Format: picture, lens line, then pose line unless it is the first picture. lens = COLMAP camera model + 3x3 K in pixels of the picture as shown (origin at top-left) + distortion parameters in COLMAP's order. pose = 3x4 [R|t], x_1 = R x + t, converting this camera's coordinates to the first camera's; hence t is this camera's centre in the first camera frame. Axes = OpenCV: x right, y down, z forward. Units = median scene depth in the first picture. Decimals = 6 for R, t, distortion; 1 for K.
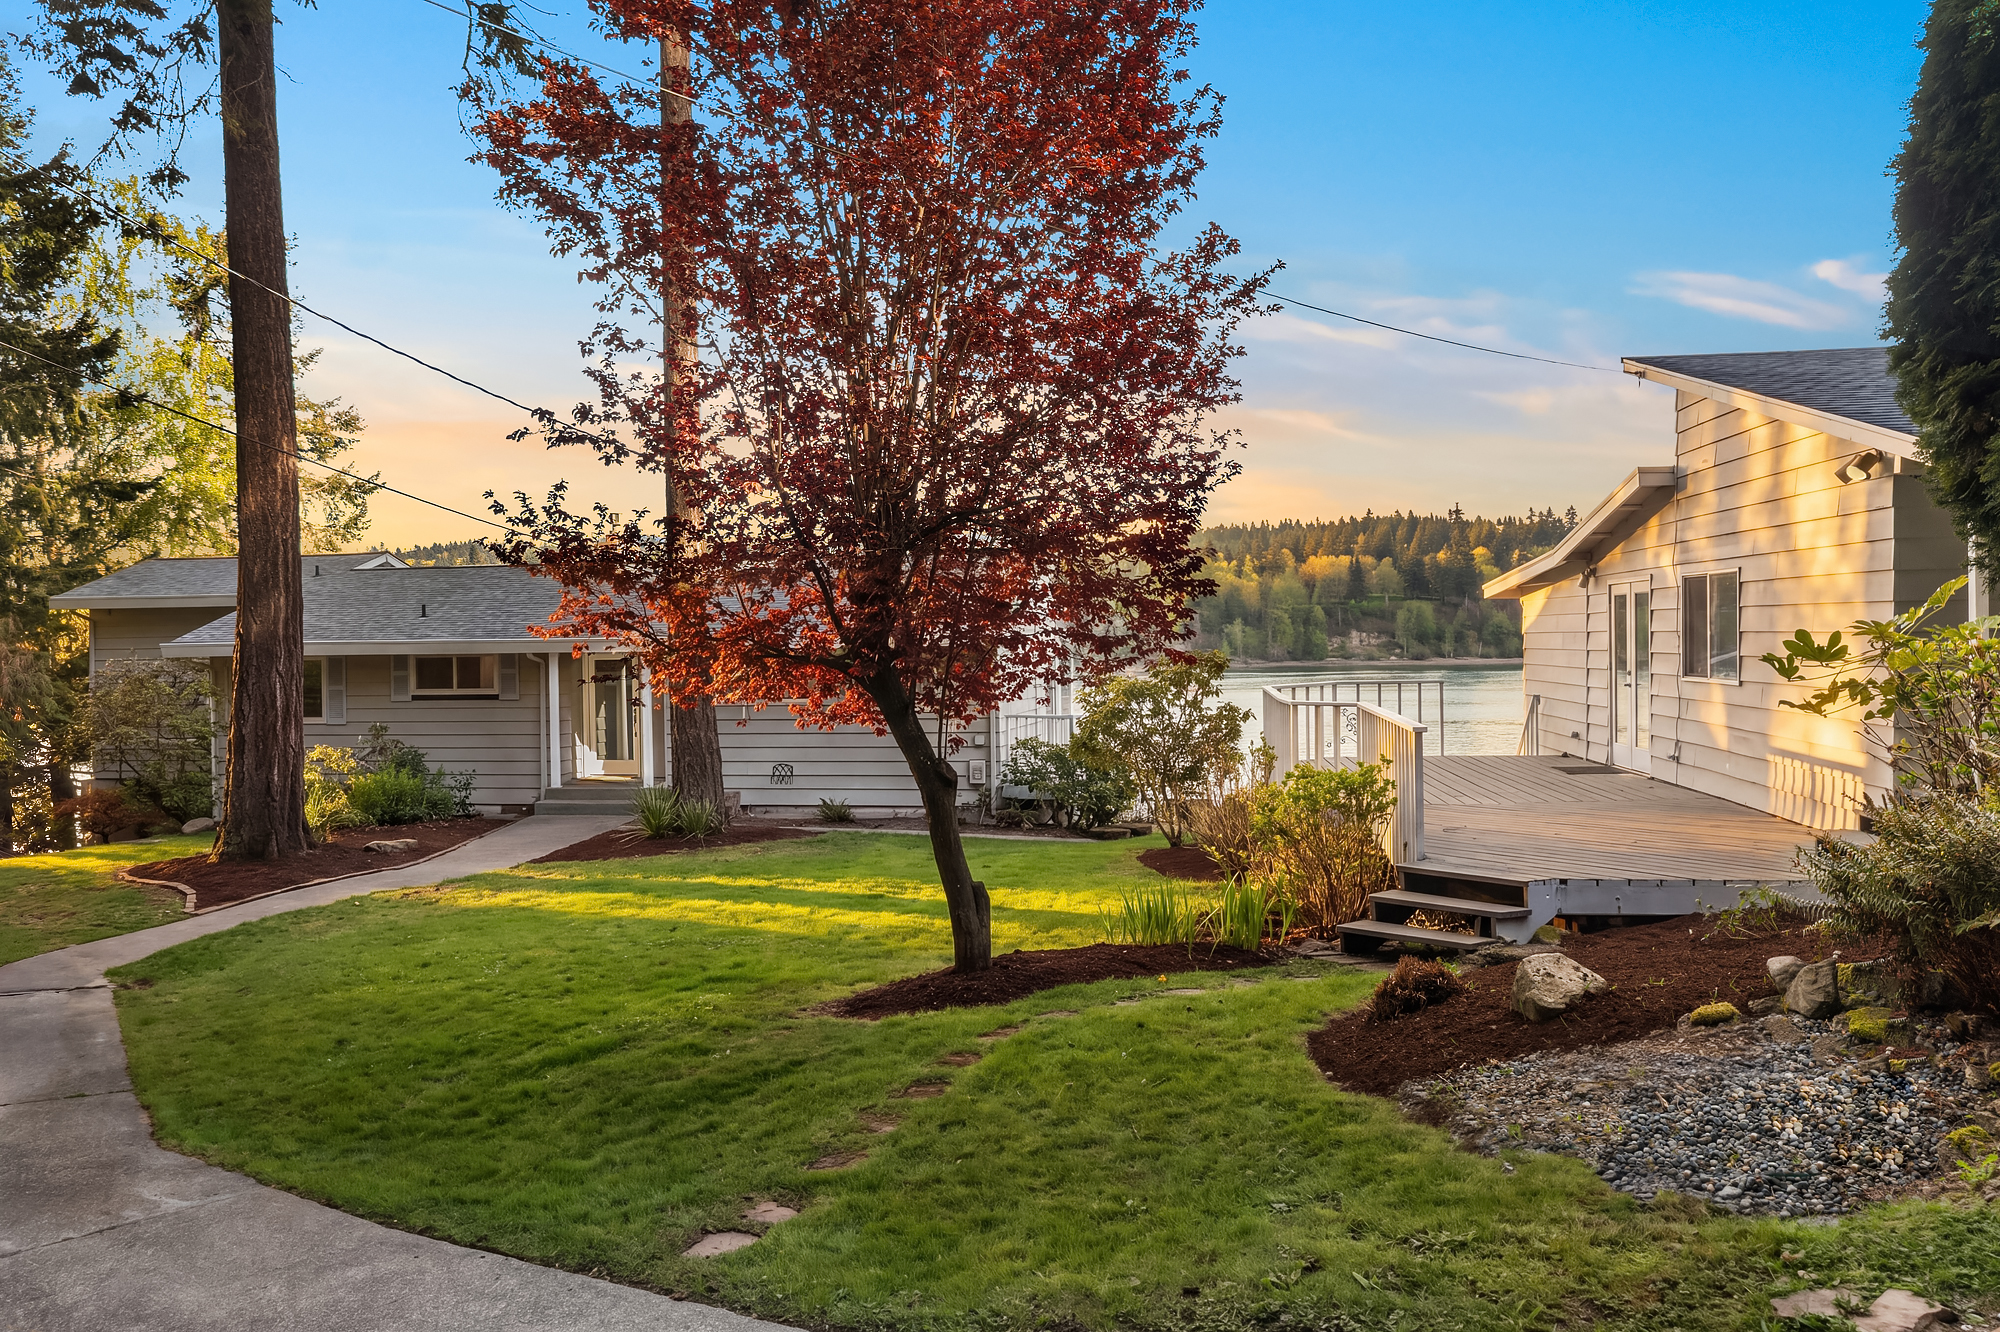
lens RADIAL K [[1611.9, 0, 1000.9], [0, 1611.9, 664.6], [0, 0, 1]] dist [-0.005872, 0.005441]
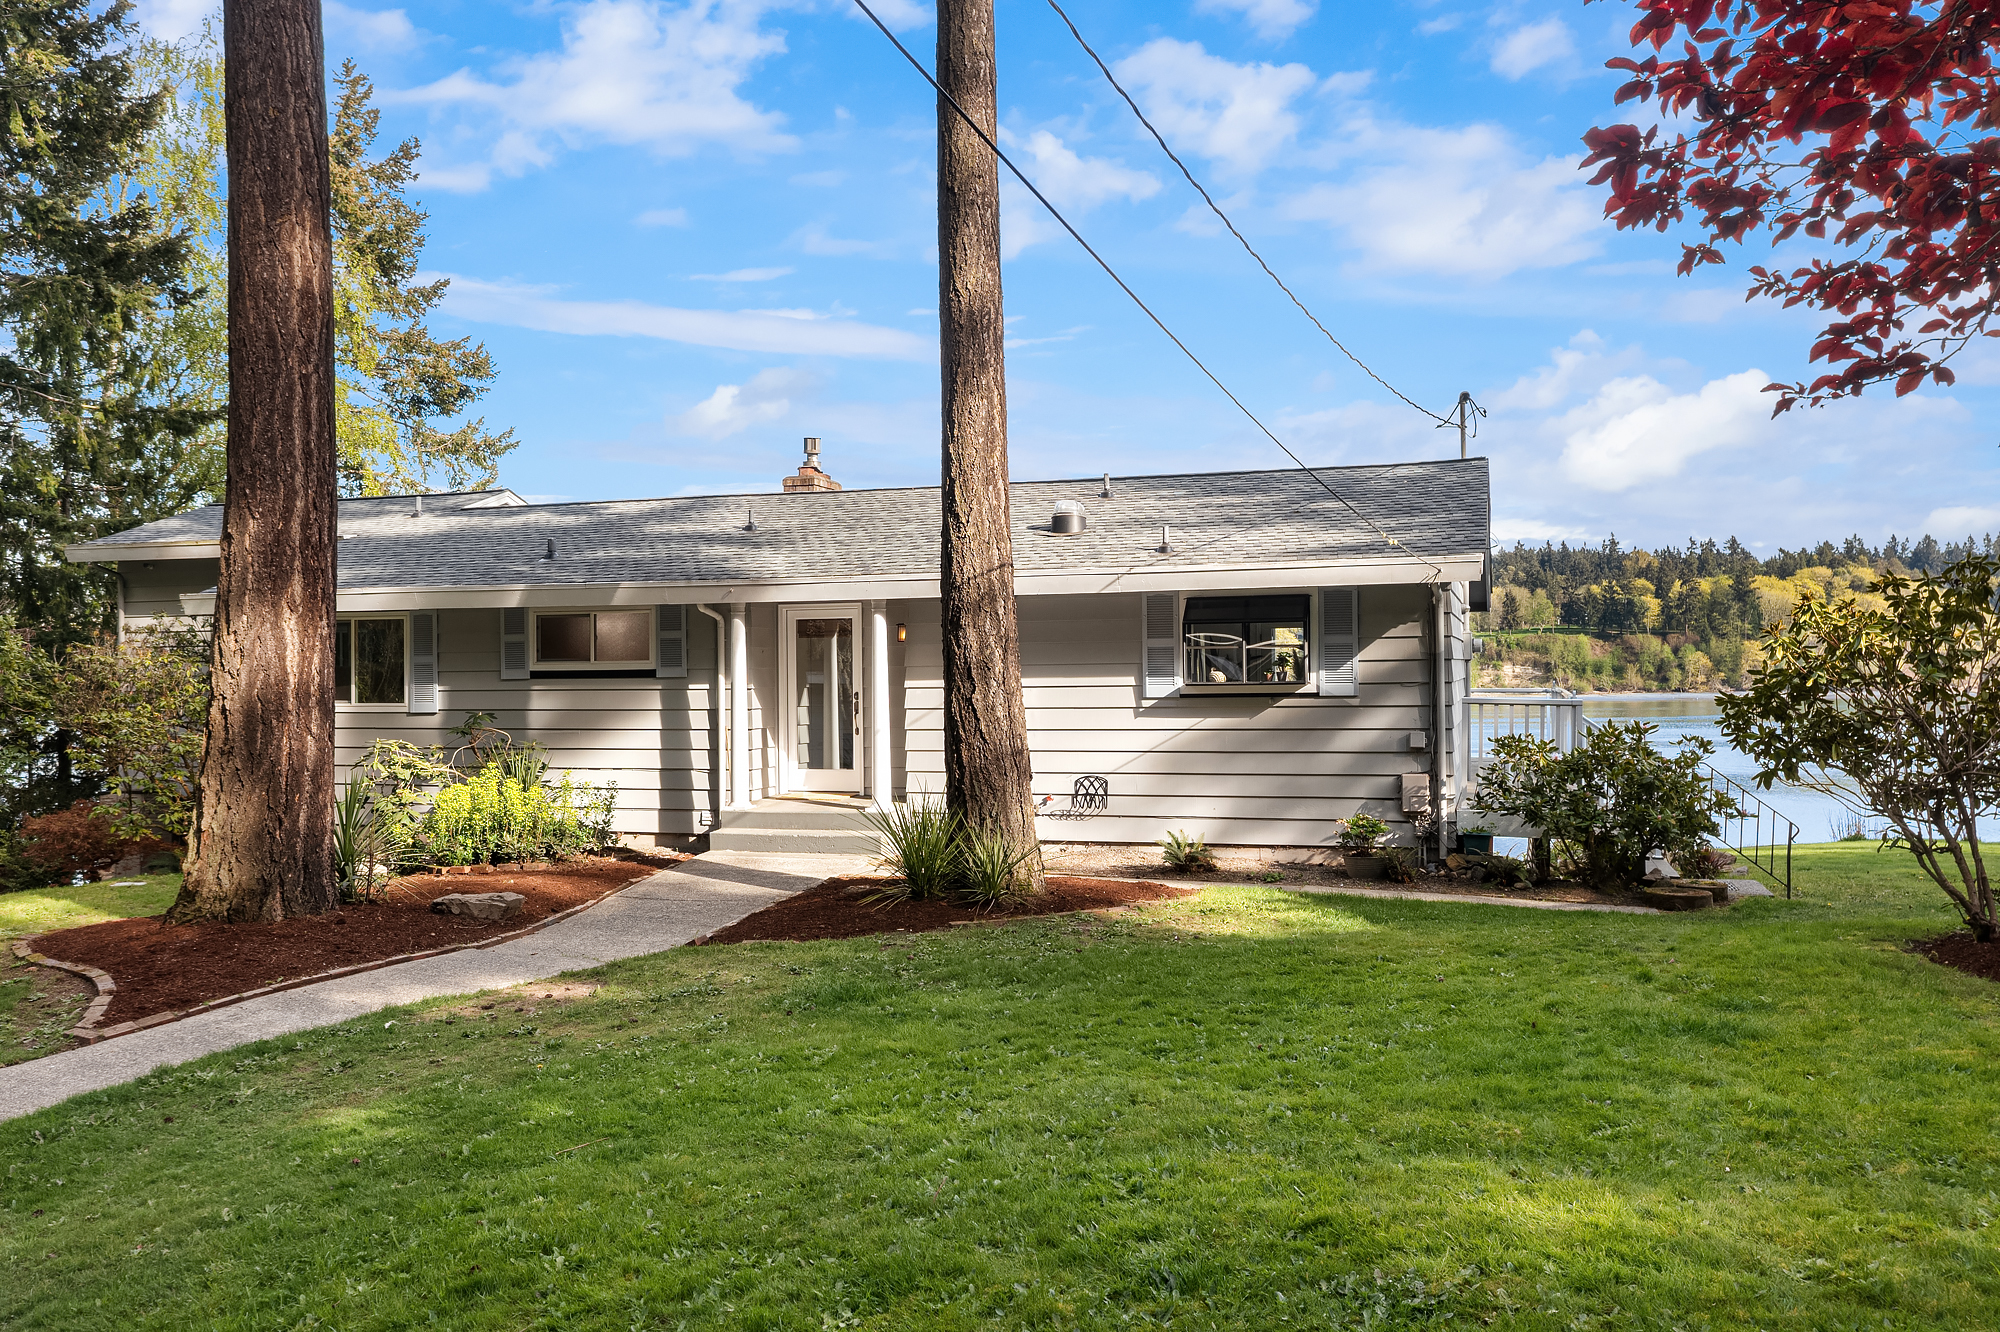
lens RADIAL K [[1611.9, 0, 992.7], [0, 1611.9, 657.6], [0, 0, 1]] dist [-0.005872, 0.005441]
pose [[0.995885, 0.003483, -0.090560, -0.111184], [-0.005729, 0.999682, -0.024558, 0.028960], [0.090446, 0.024976, 0.995588, 0.344687]]
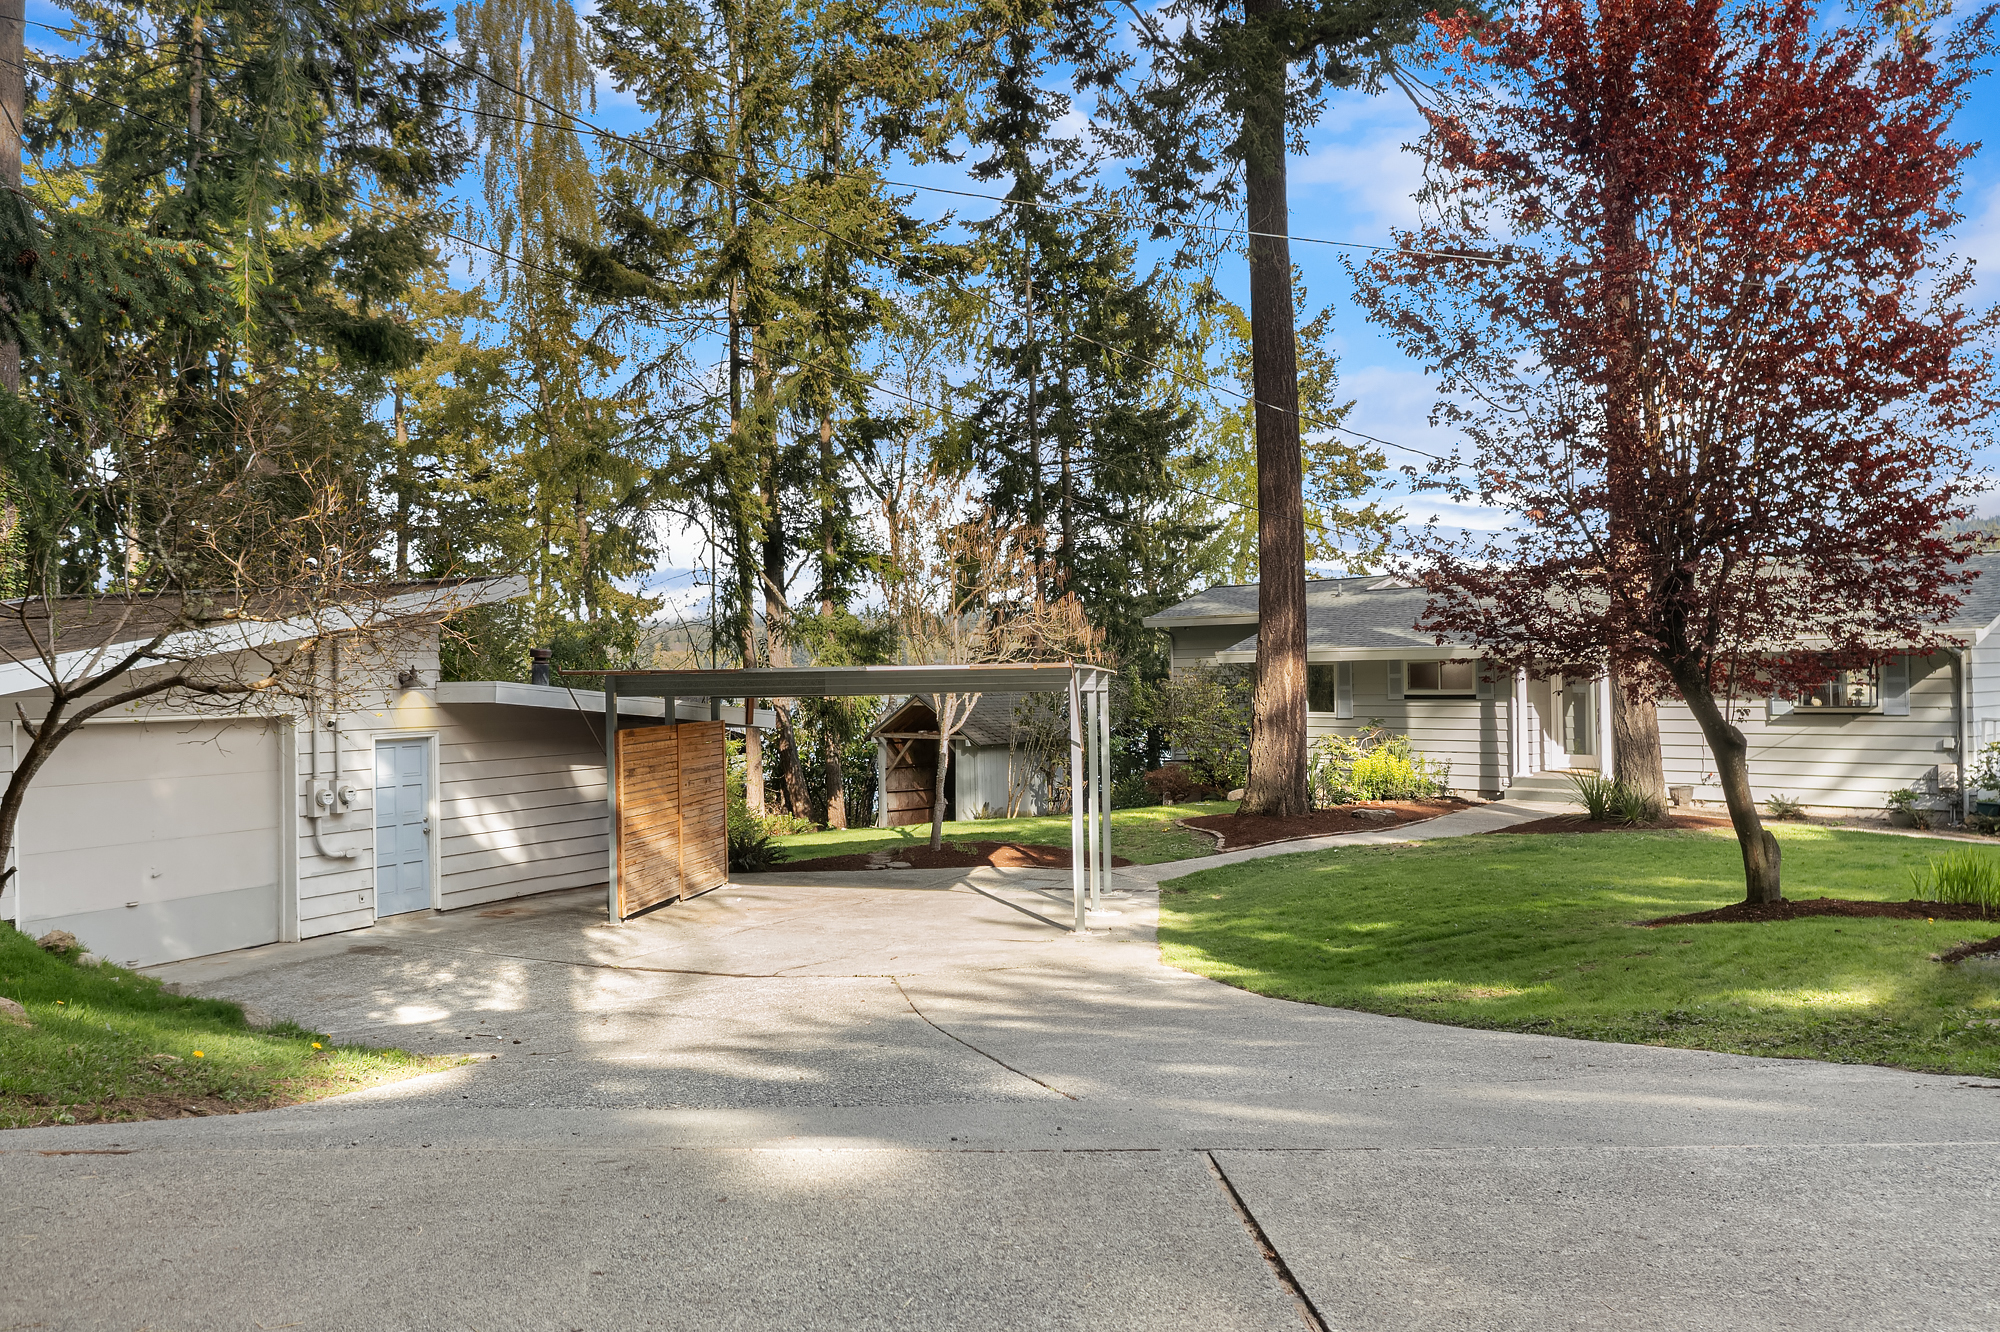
lens RADIAL K [[1611.9, 0, 1010.2], [0, 1611.9, 645.2], [0, 0, 1]] dist [-0.005872, 0.005441]
pose [[0.807127, -0.010055, -0.590293, 0.097748], [-0.004457, 0.999723, -0.023123, 0.011296], [0.590362, 0.021294, 0.806858, -0.120955]]
